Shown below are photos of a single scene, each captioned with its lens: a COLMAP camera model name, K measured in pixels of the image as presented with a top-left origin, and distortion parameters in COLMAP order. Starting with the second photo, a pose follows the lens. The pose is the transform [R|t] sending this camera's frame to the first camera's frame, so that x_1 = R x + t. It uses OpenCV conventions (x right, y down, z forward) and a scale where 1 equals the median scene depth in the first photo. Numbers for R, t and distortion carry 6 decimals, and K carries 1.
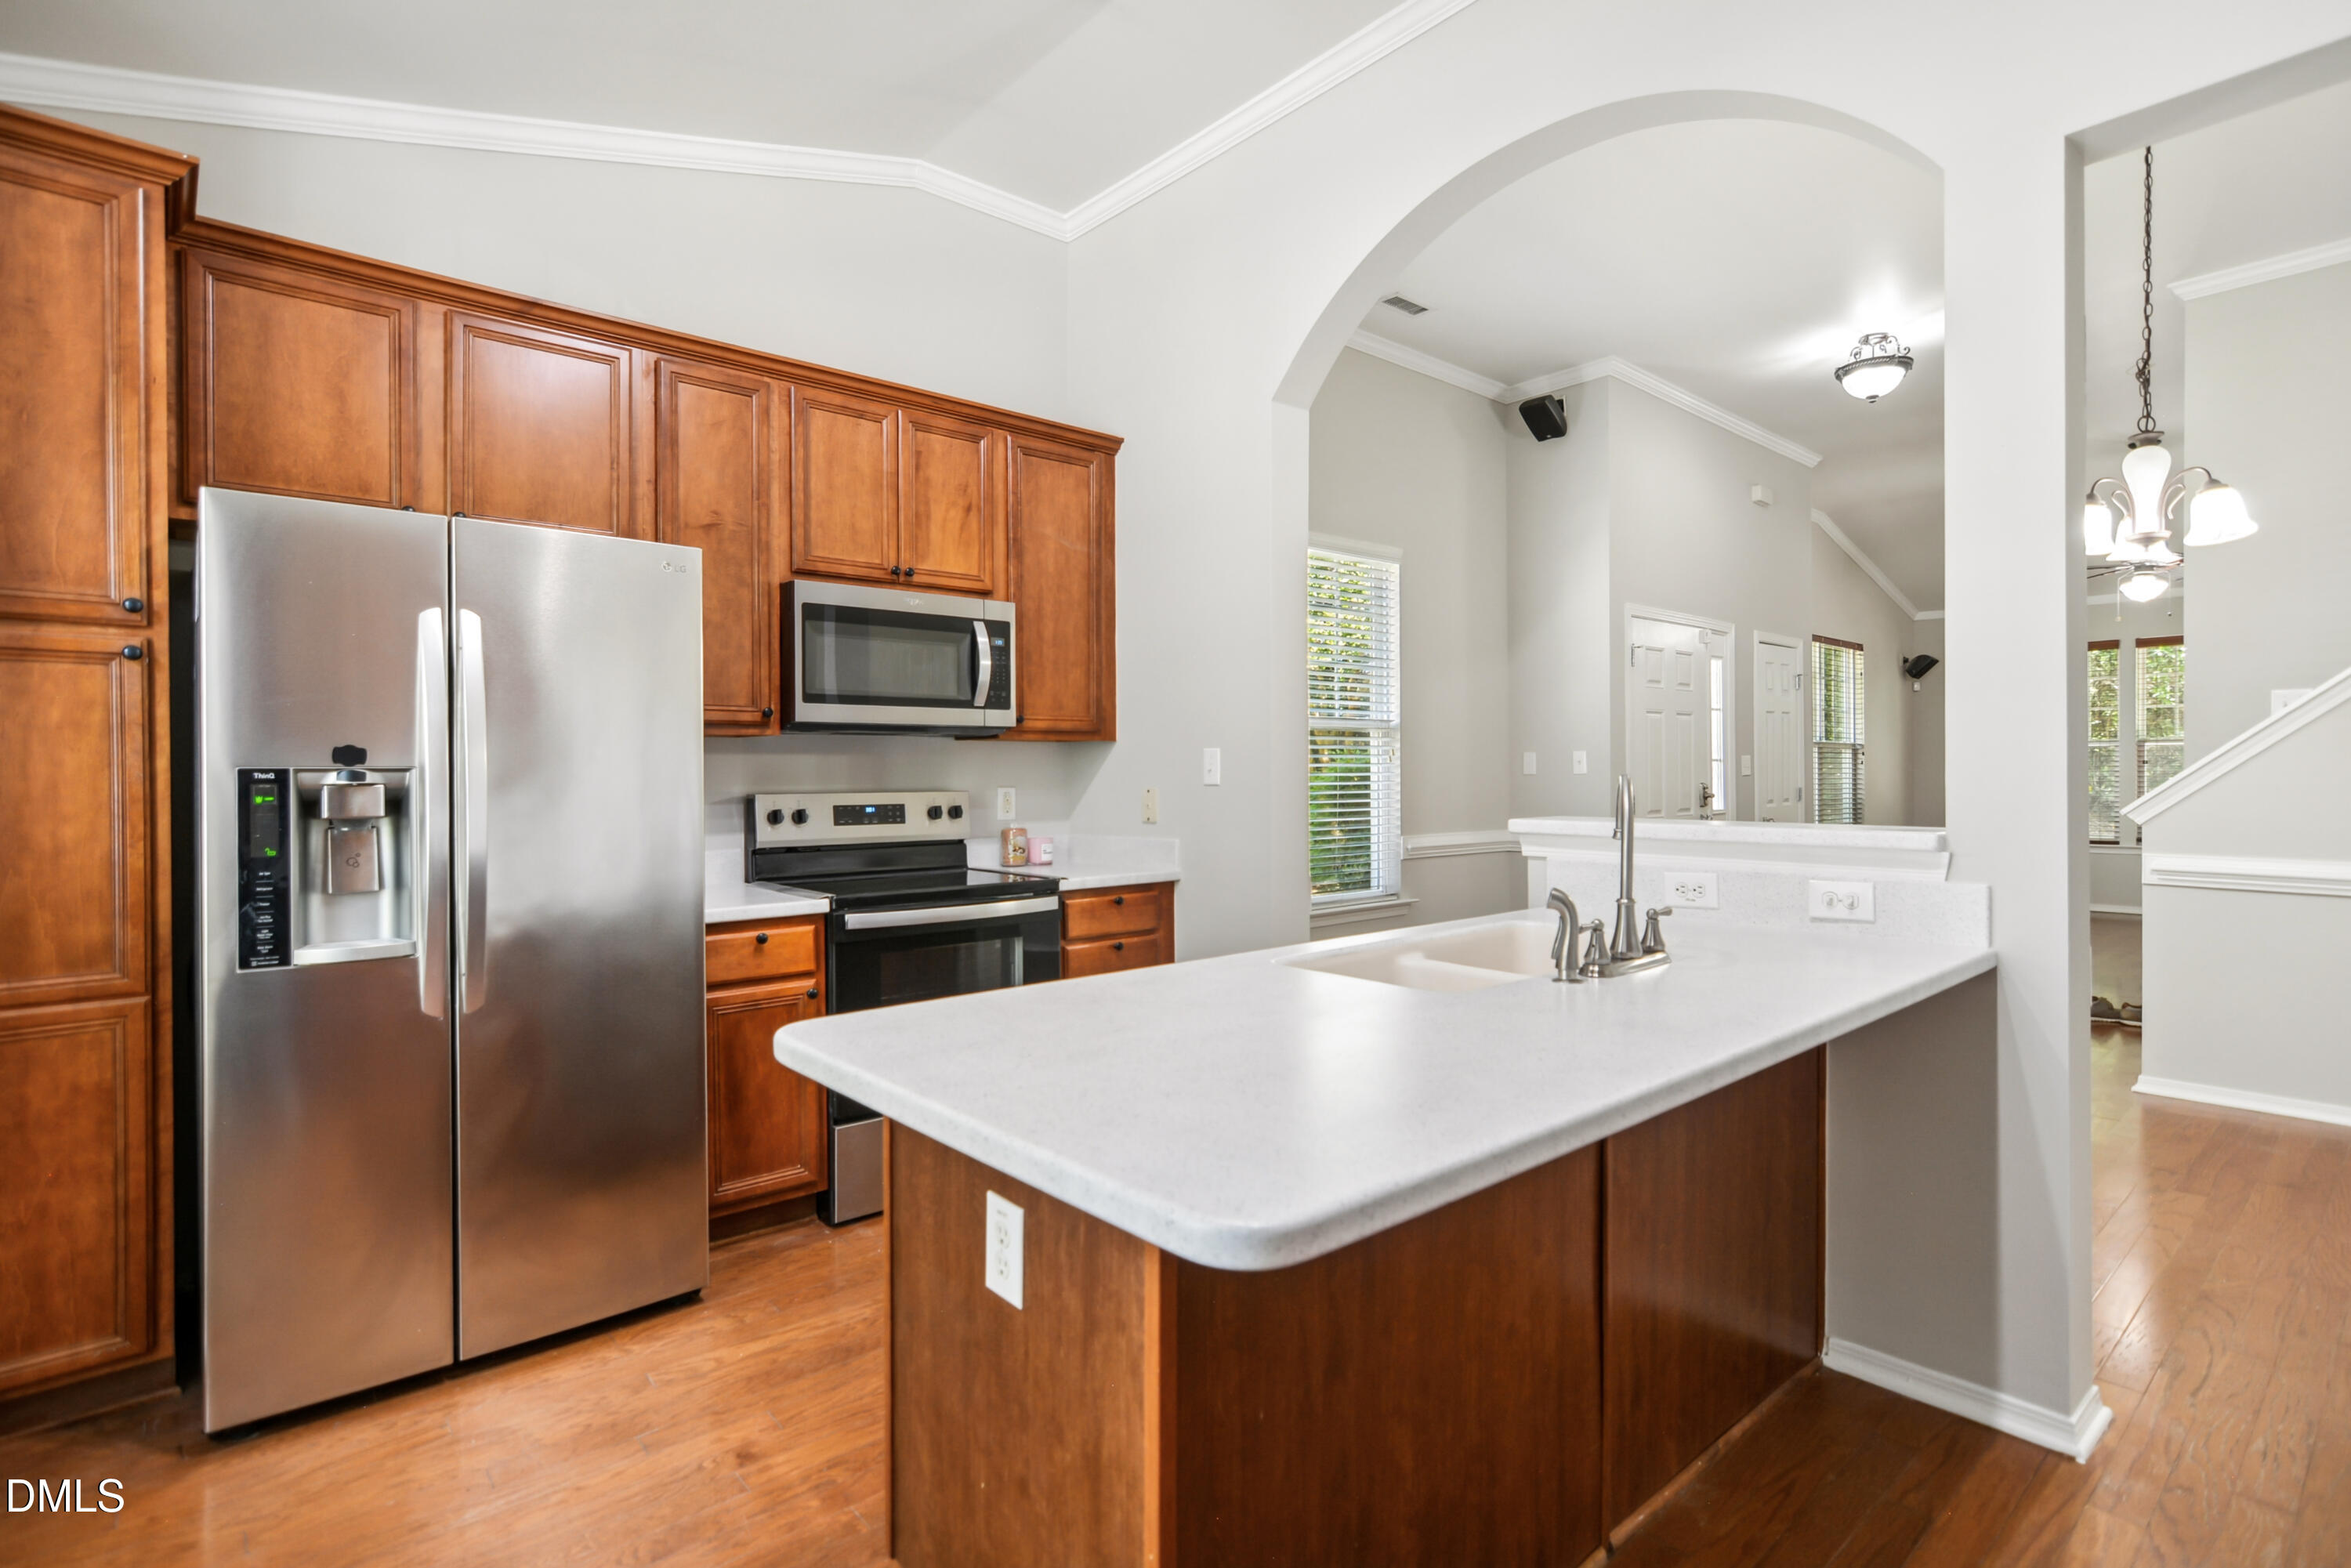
lens RADIAL K [[1136.9, 0, 1173.3], [0, 1136.9, 771.0], [0, 0, 1]] dist [0.002636, 0.000414]
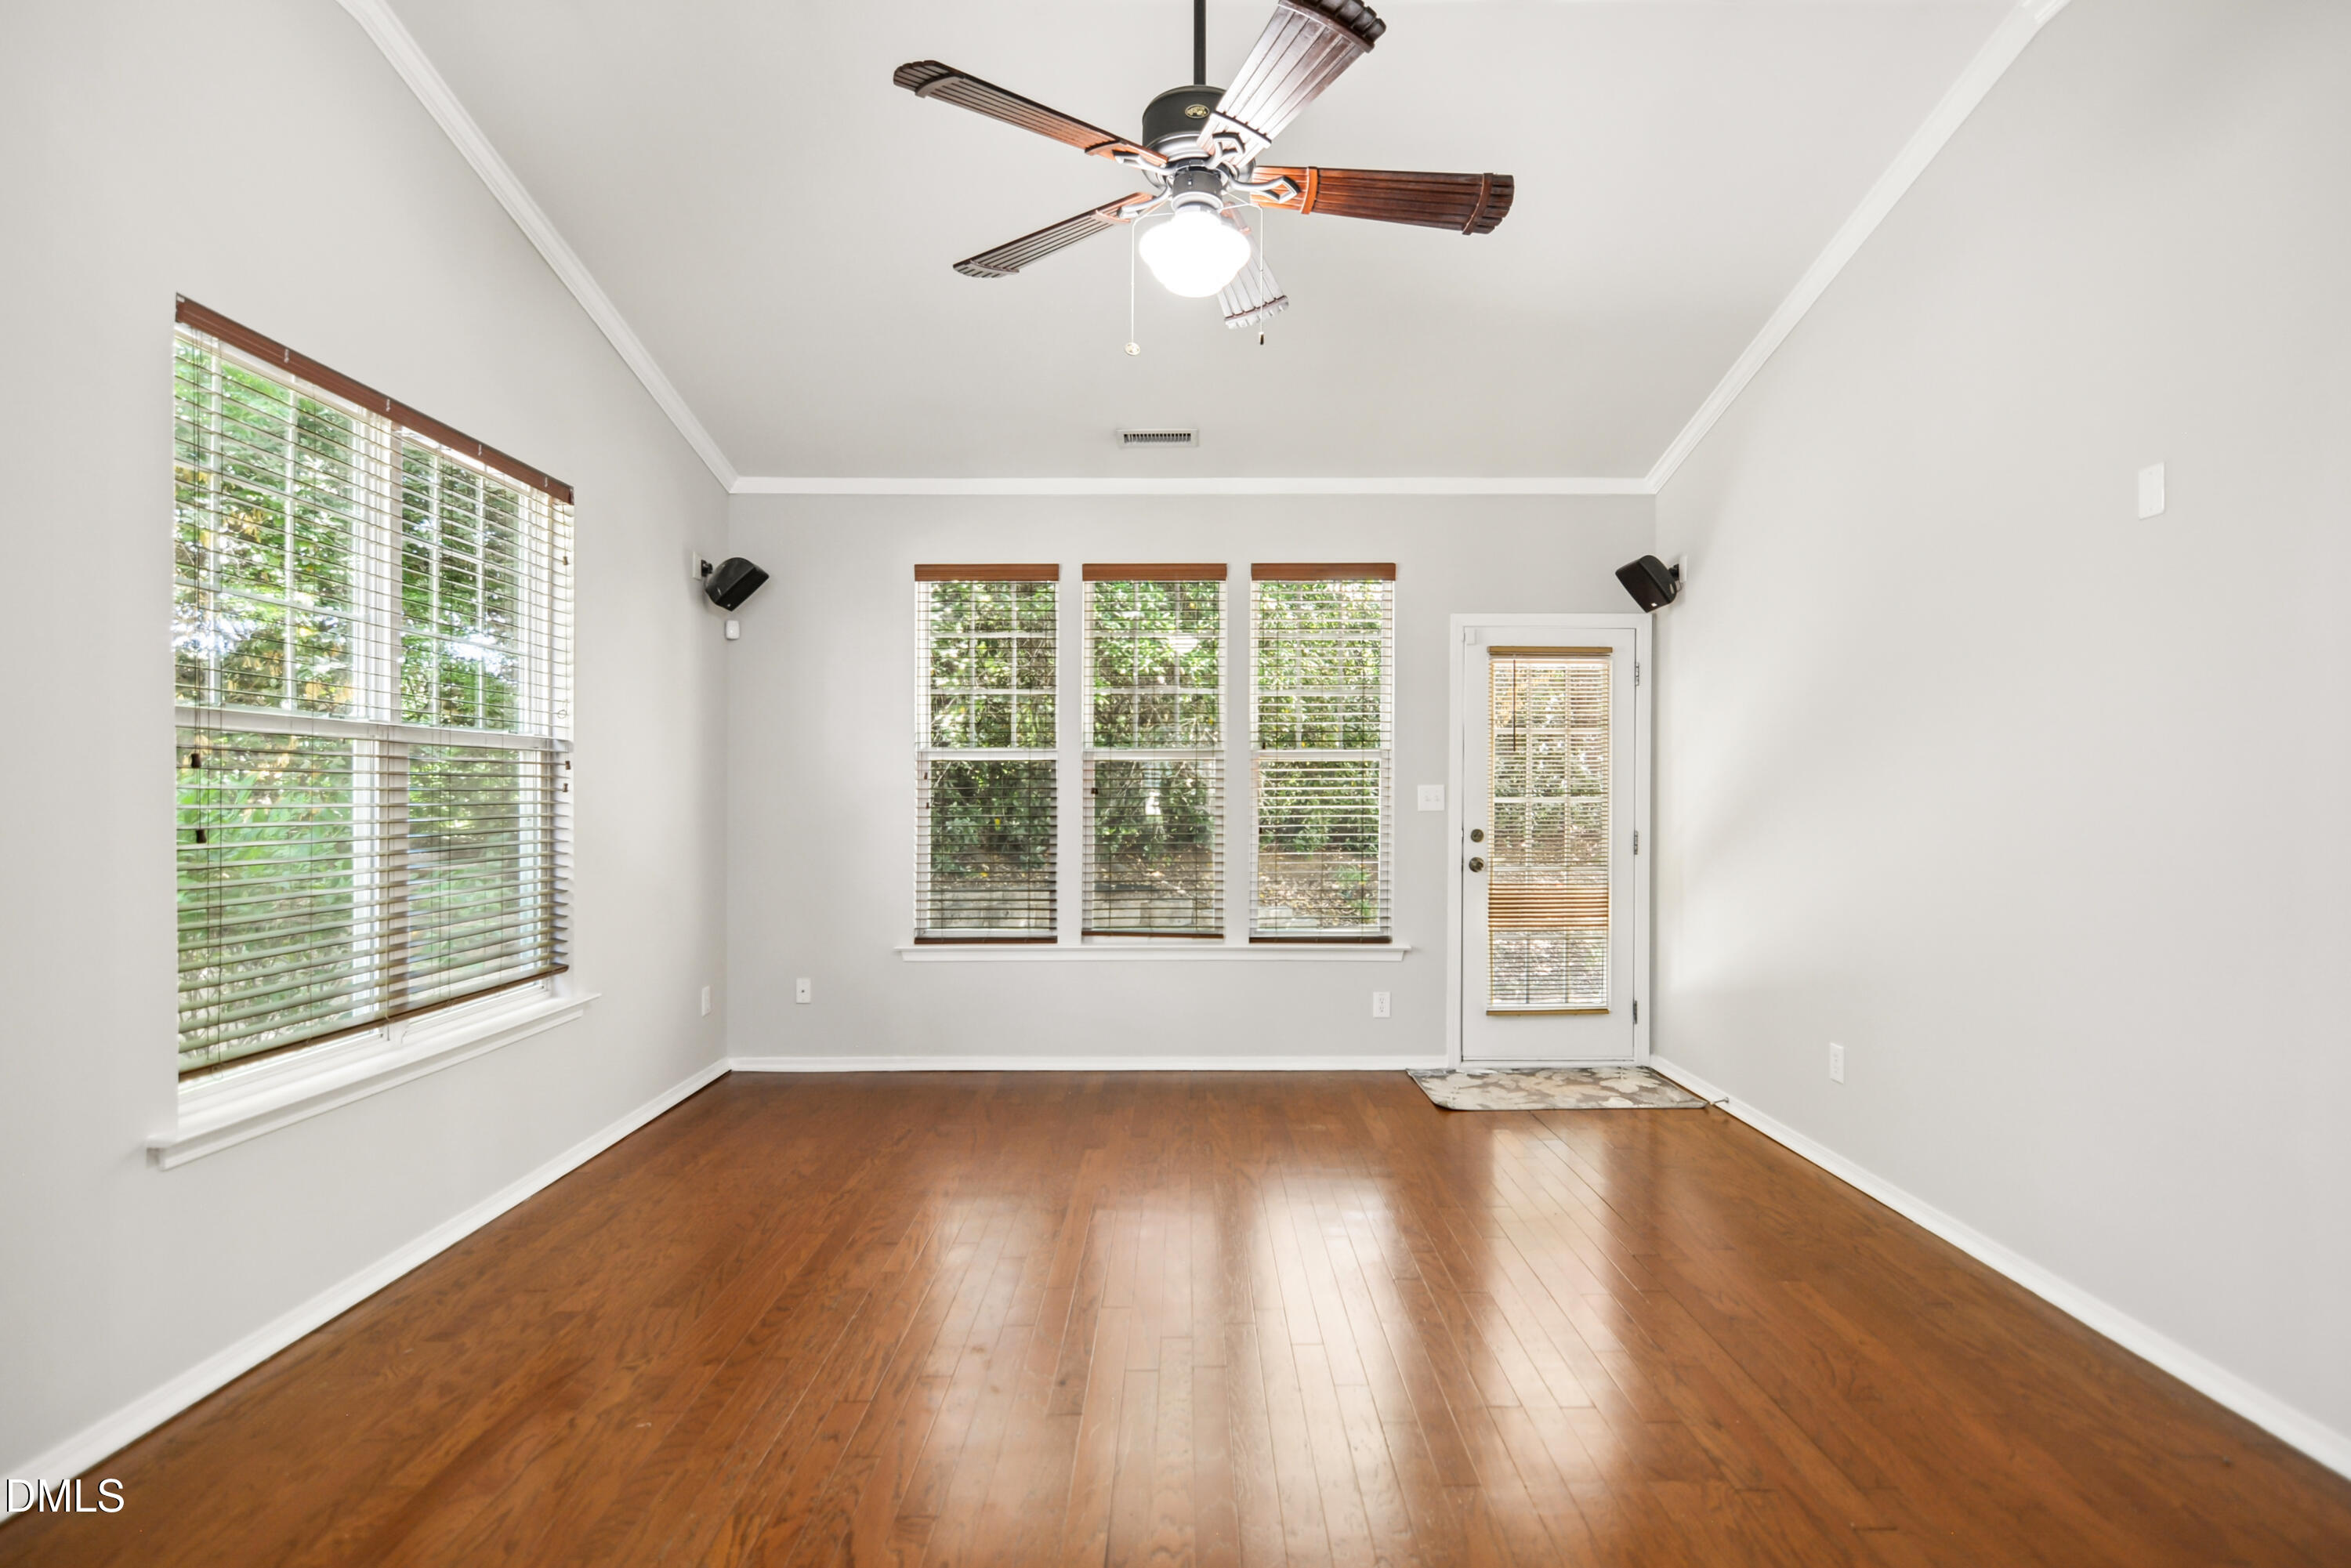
lens RADIAL K [[1145.3, 0, 1133.4], [0, 1145.3, 784.2], [0, 0, 1]] dist [-0.000214, 0.000001]
pose [[0.687243, 0.003891, 0.726417, 0.450956], [0.001246, 0.999978, -0.006534, -0.005958], [-0.726426, 0.005395, 0.687223, 0.587630]]
